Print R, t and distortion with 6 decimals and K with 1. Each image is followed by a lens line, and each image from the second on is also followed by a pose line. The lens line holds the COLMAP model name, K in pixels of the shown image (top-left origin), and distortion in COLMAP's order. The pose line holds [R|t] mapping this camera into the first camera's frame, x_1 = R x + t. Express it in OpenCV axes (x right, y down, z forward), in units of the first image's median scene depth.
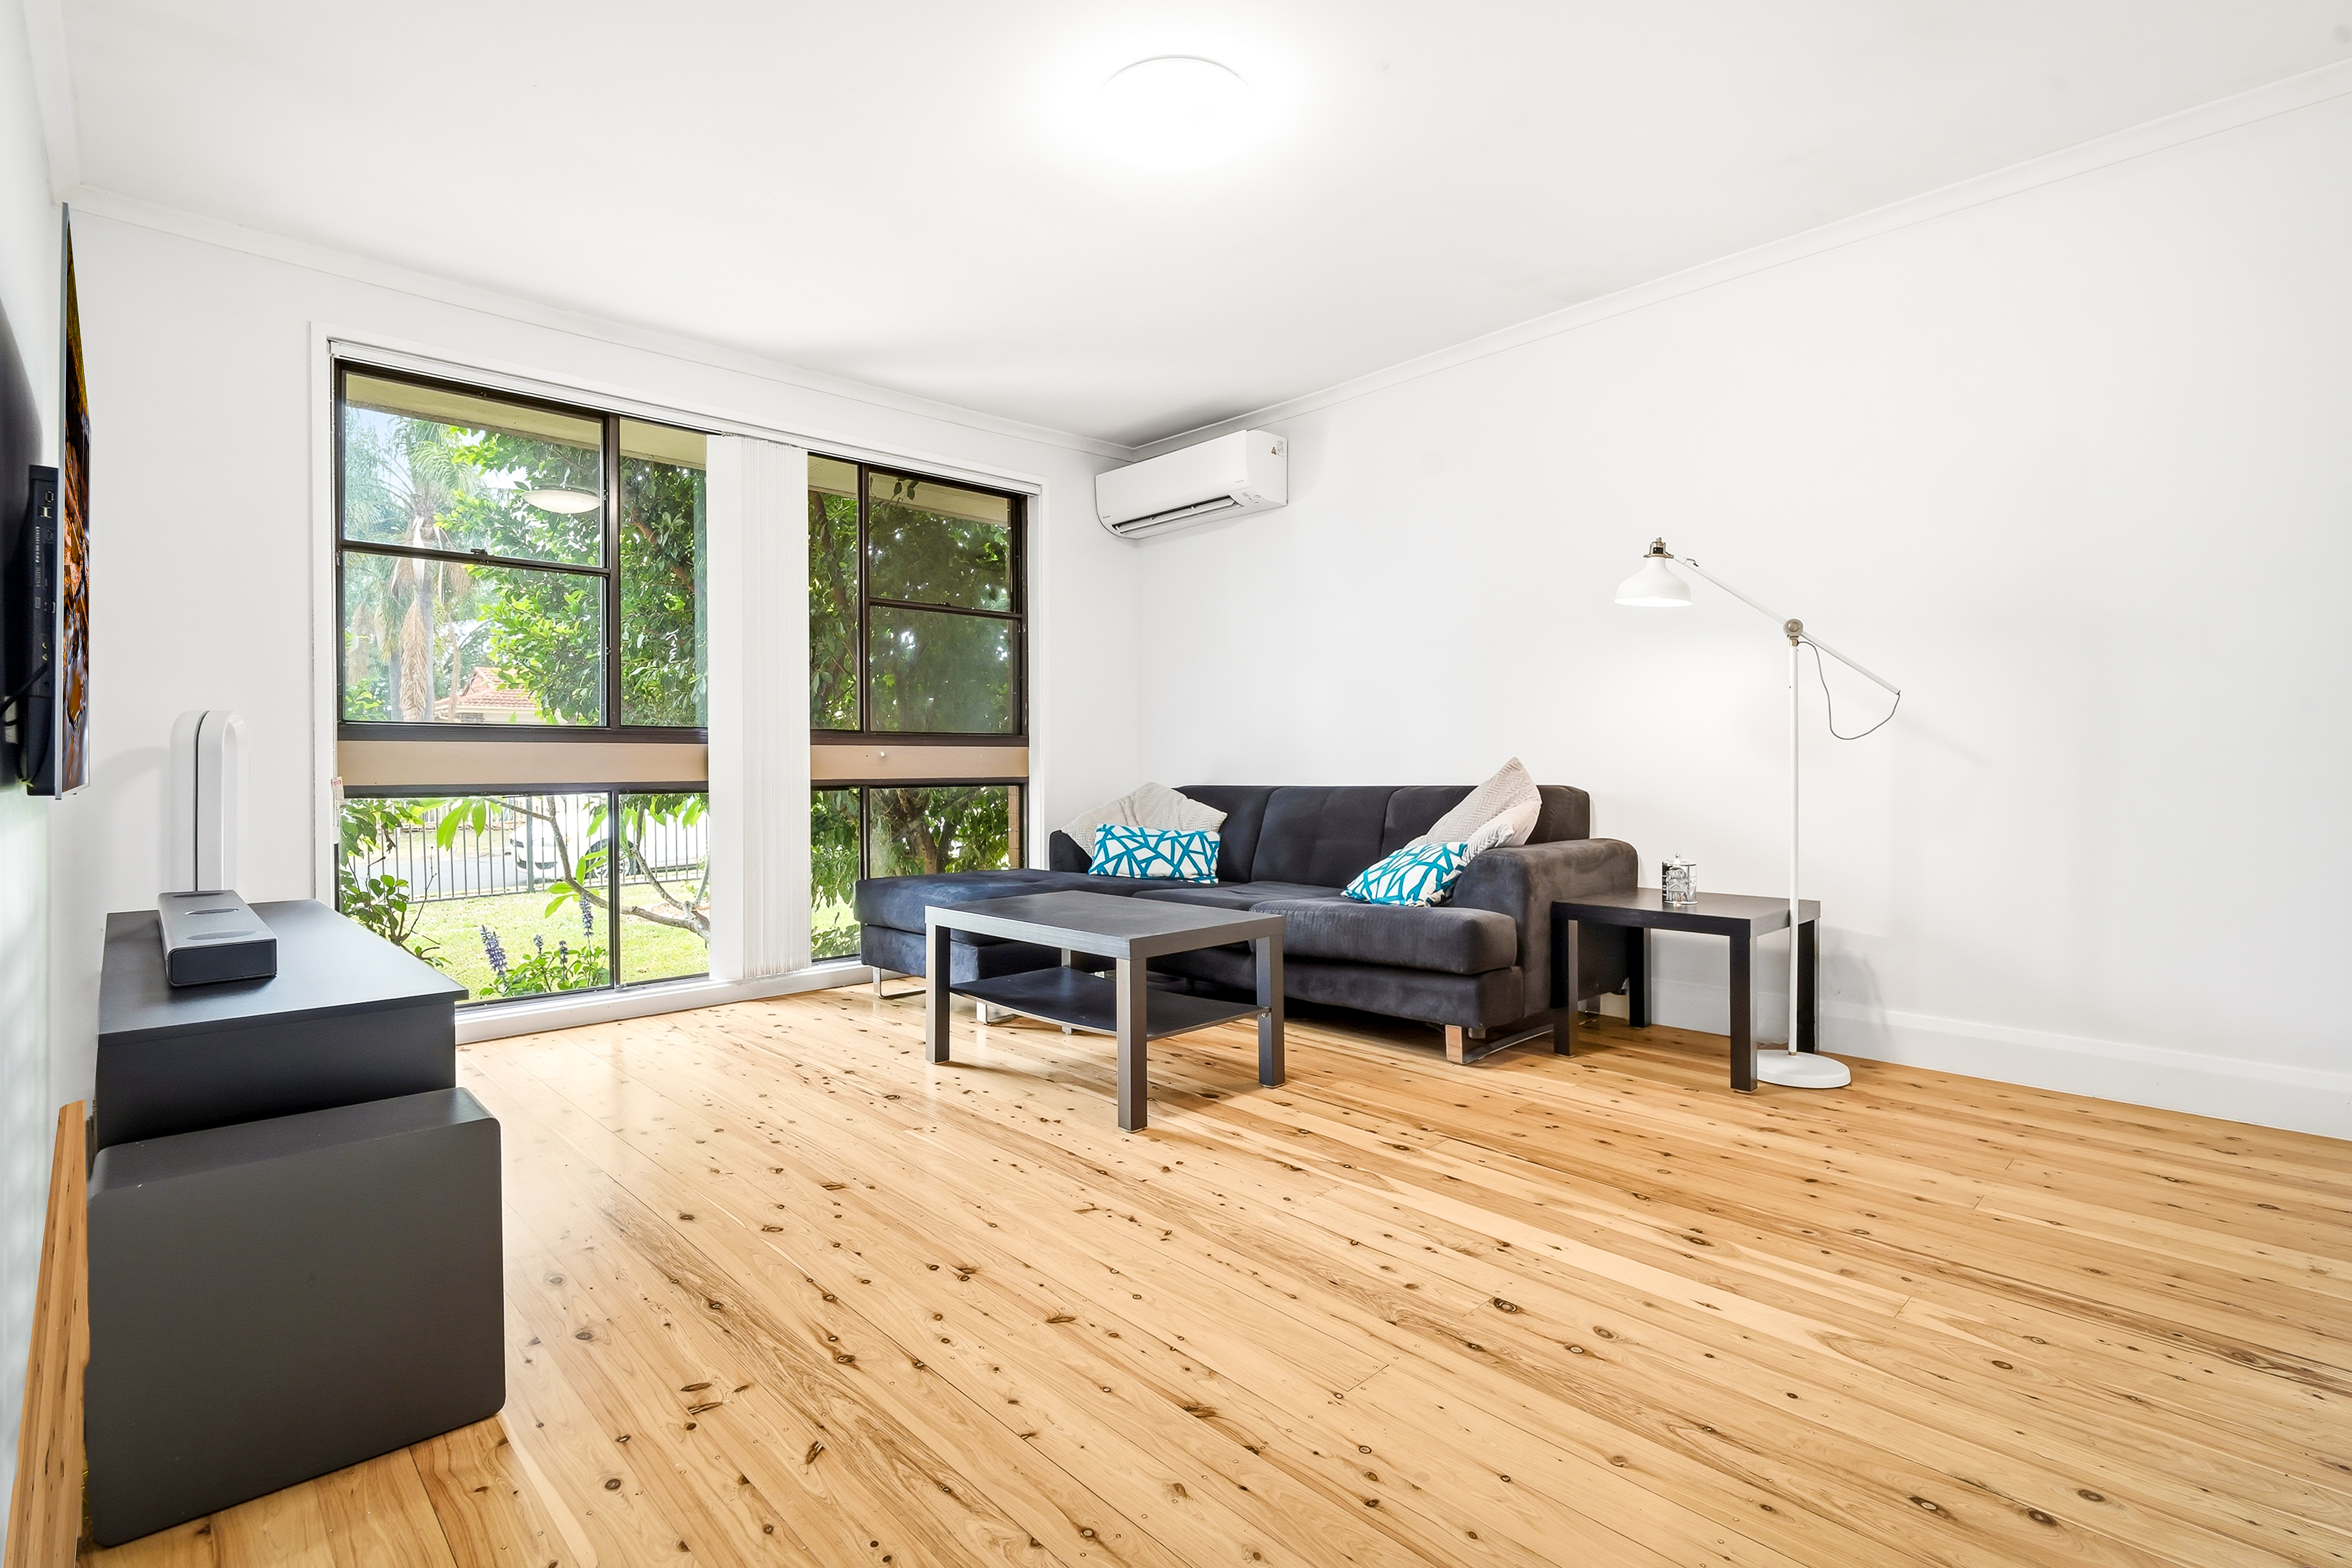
lens RADIAL K [[1105.8, 0, 1183.4], [0, 1105.8, 769.3], [0, 0, 1]] dist [-0.000244, -0.000234]
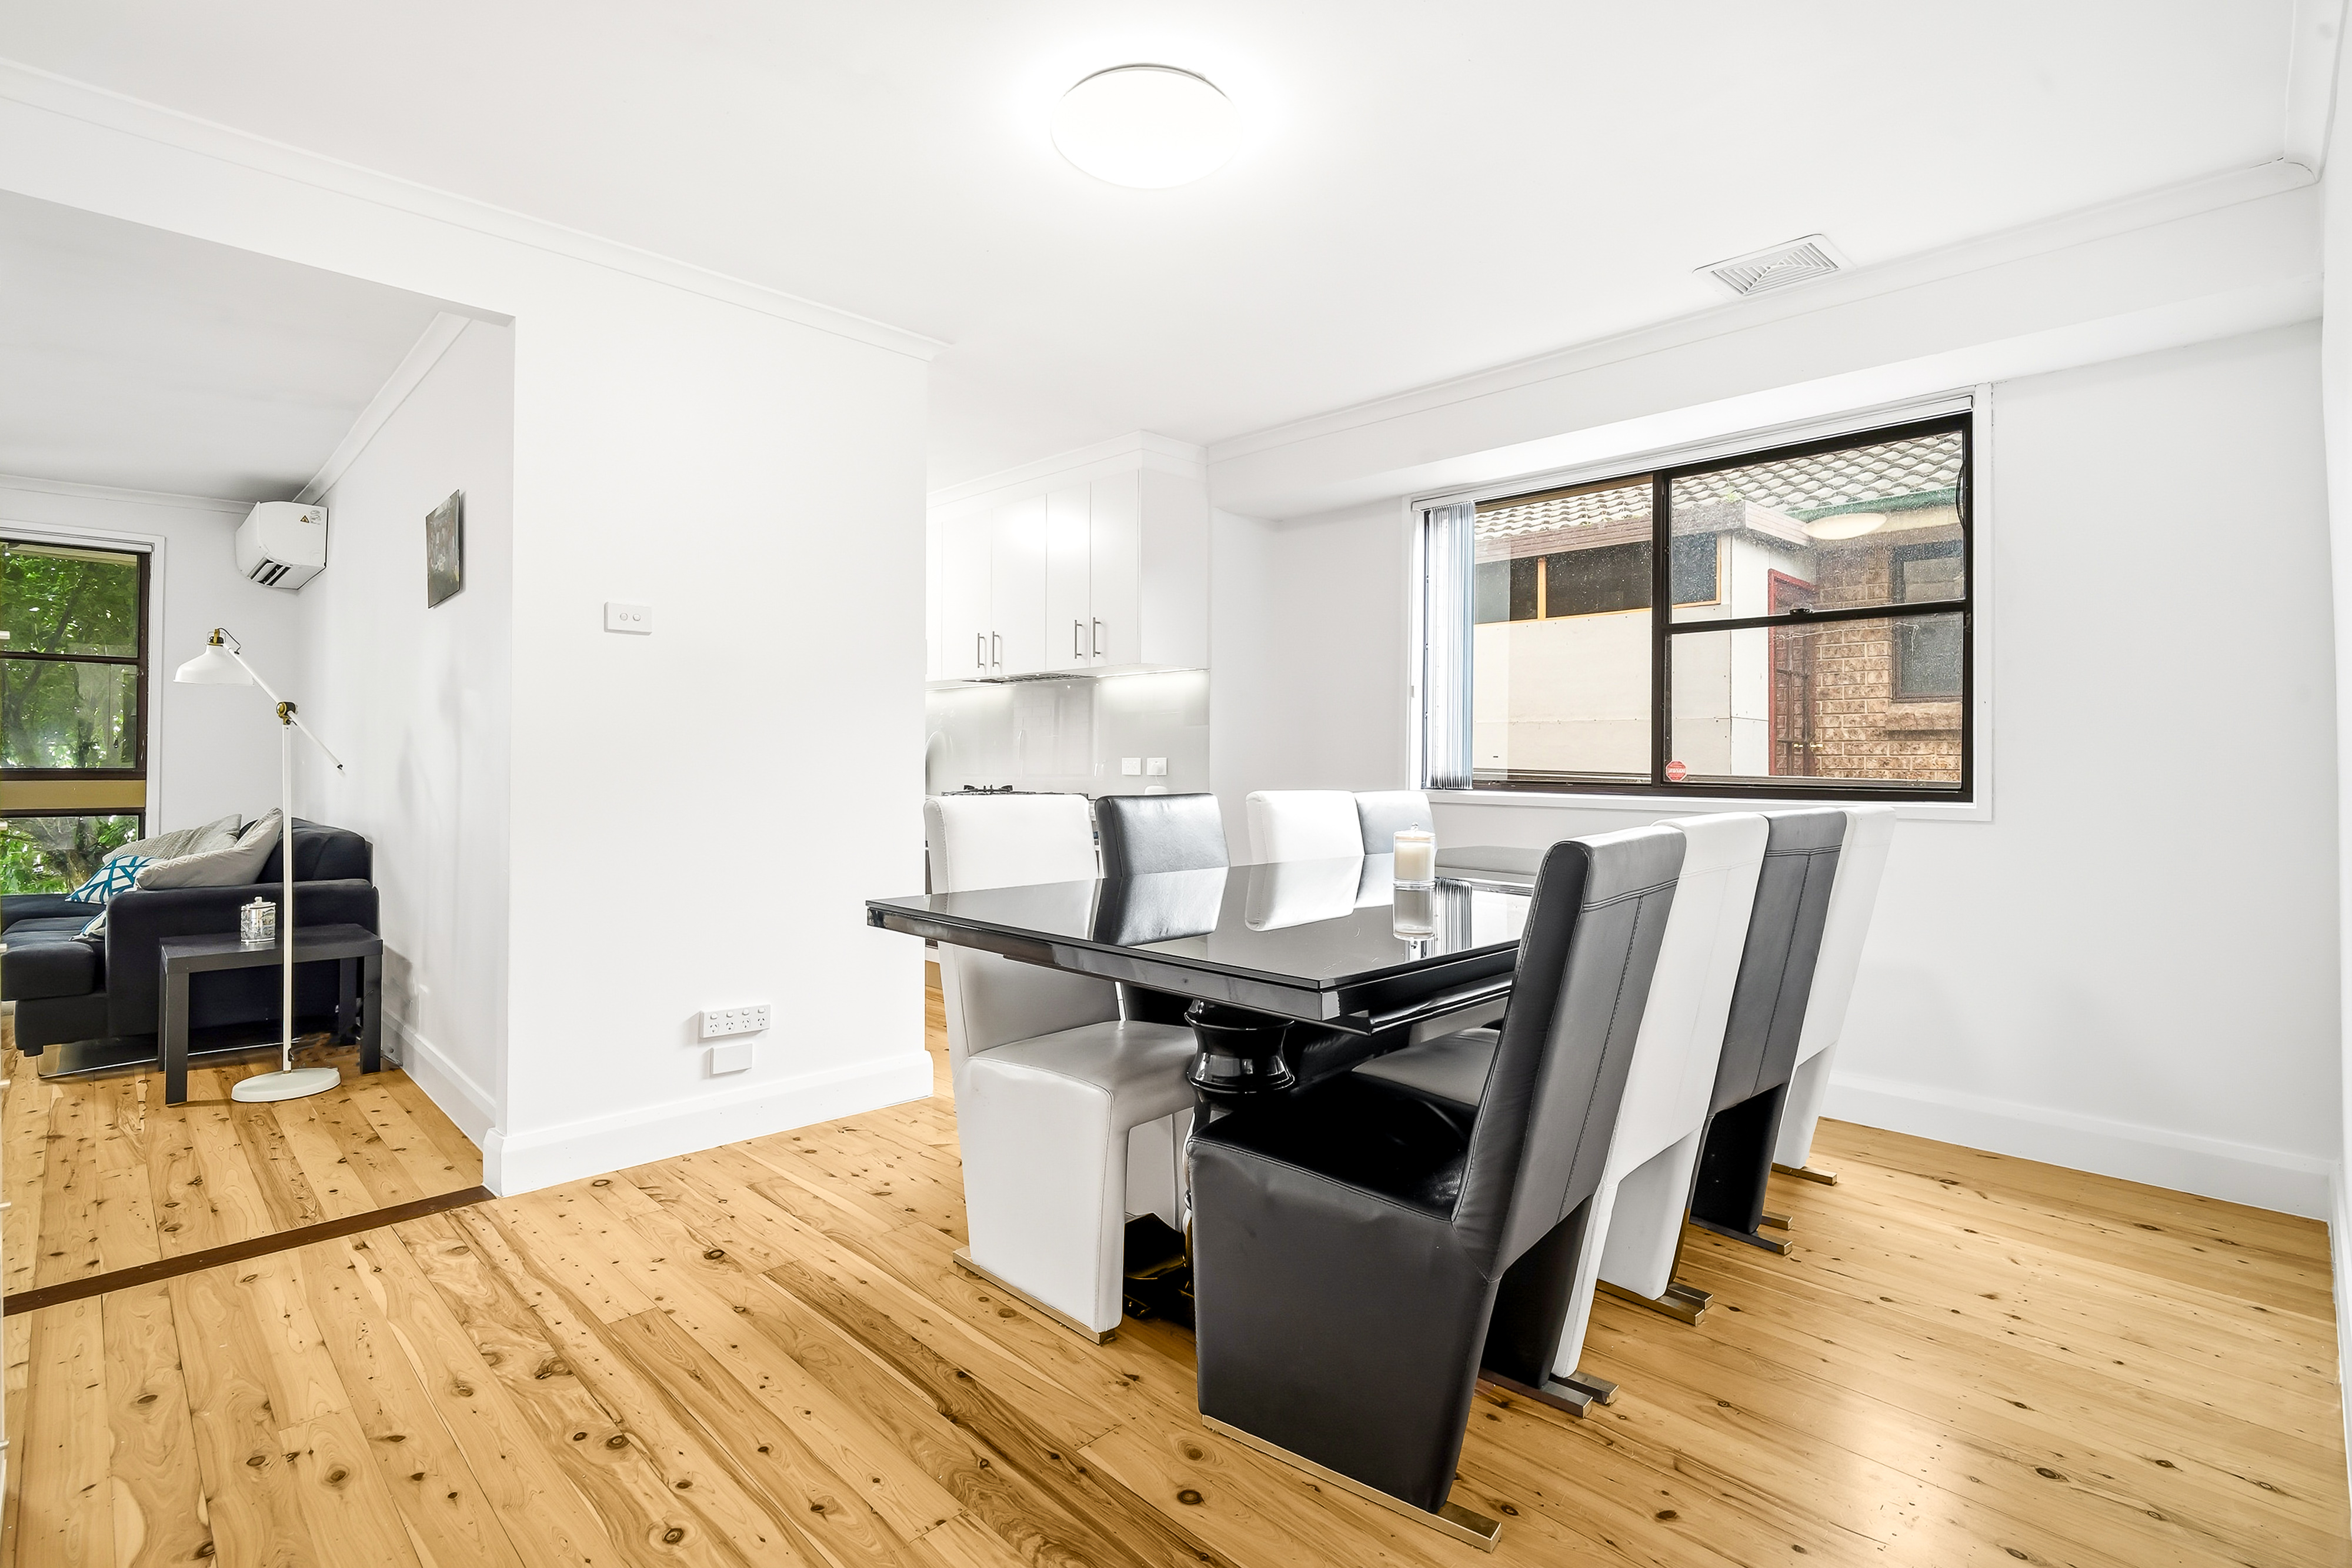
lens RADIAL K [[1105.8, 0, 1175.0], [0, 1105.8, 766.6], [0, 0, 1]] dist [-0.000244, -0.000234]
pose [[0.999817, 0.015132, 0.011693, 2.165727], [-0.015059, 0.999867, -0.006329, -0.105809], [-0.011787, 0.006152, 0.999912, -0.258389]]
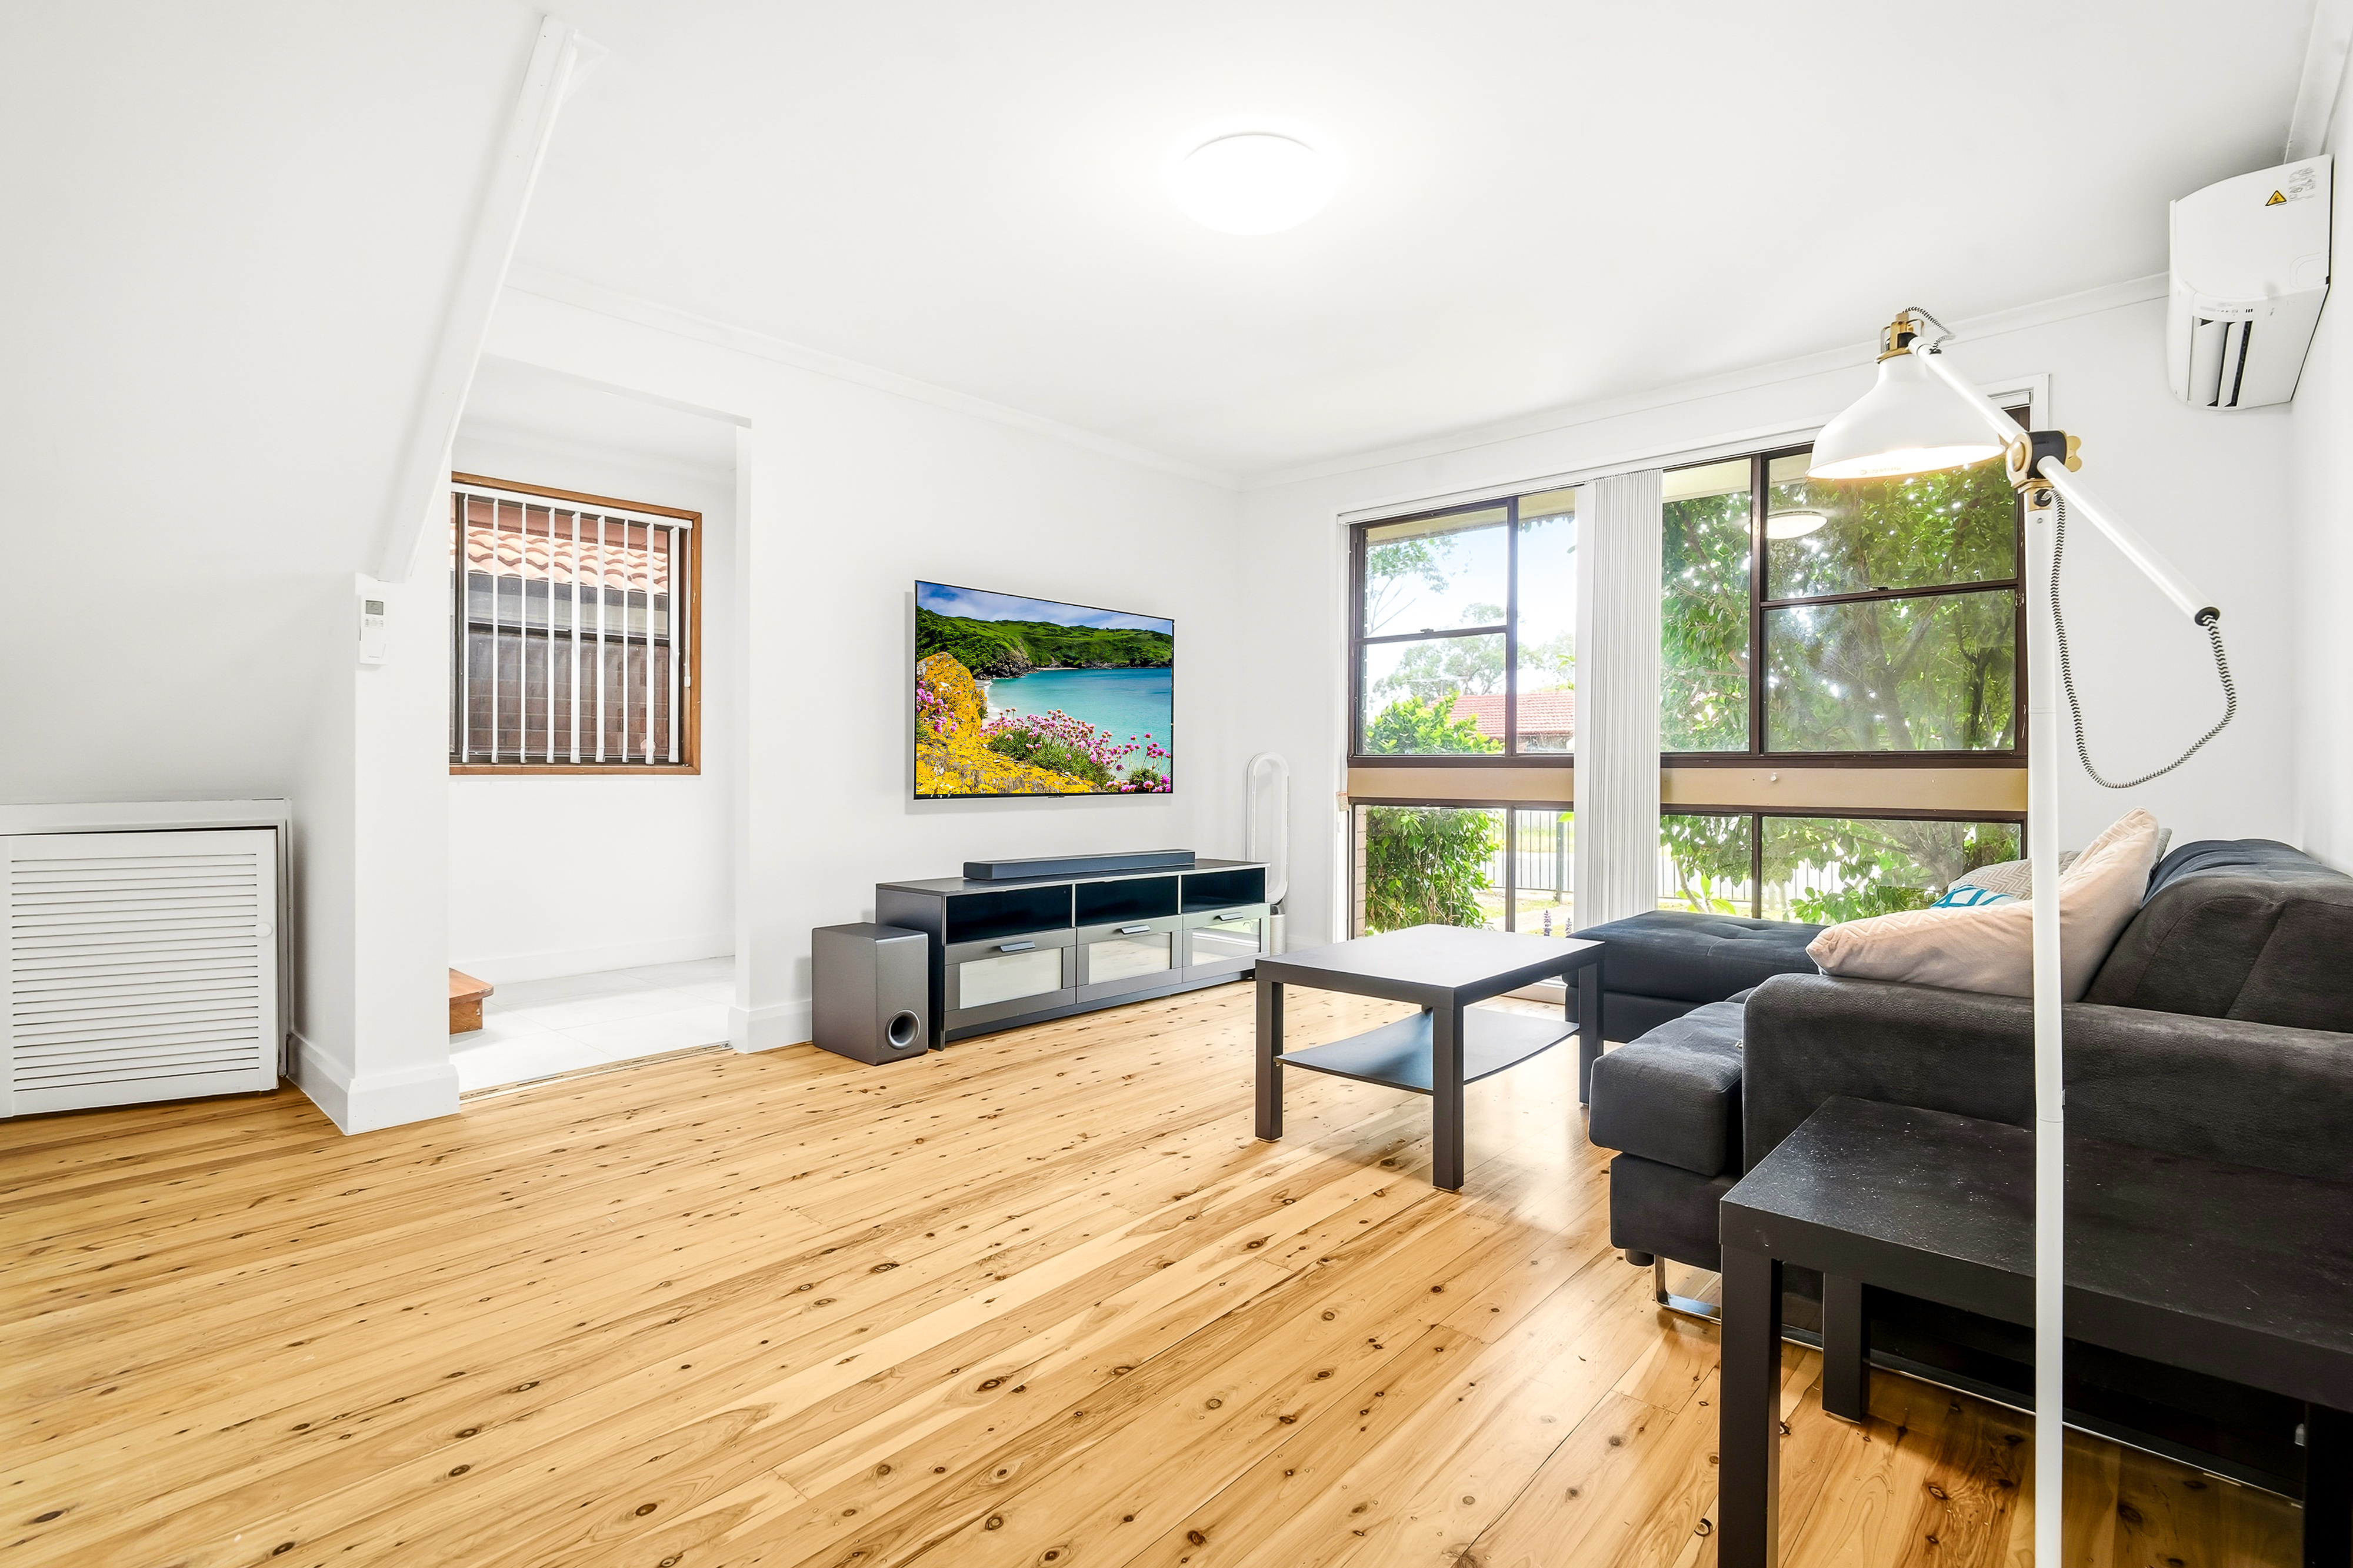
lens RADIAL K [[1106.2, 0, 1184.3], [0, 1106.2, 775.7], [0, 0, 1]] dist [-0.000244, -0.000234]
pose [[0.082398, 0.008820, -0.996560, 1.274879], [-0.008753, 0.999929, 0.008126, -0.042409], [0.996561, 0.008053, 0.082469, 1.044188]]
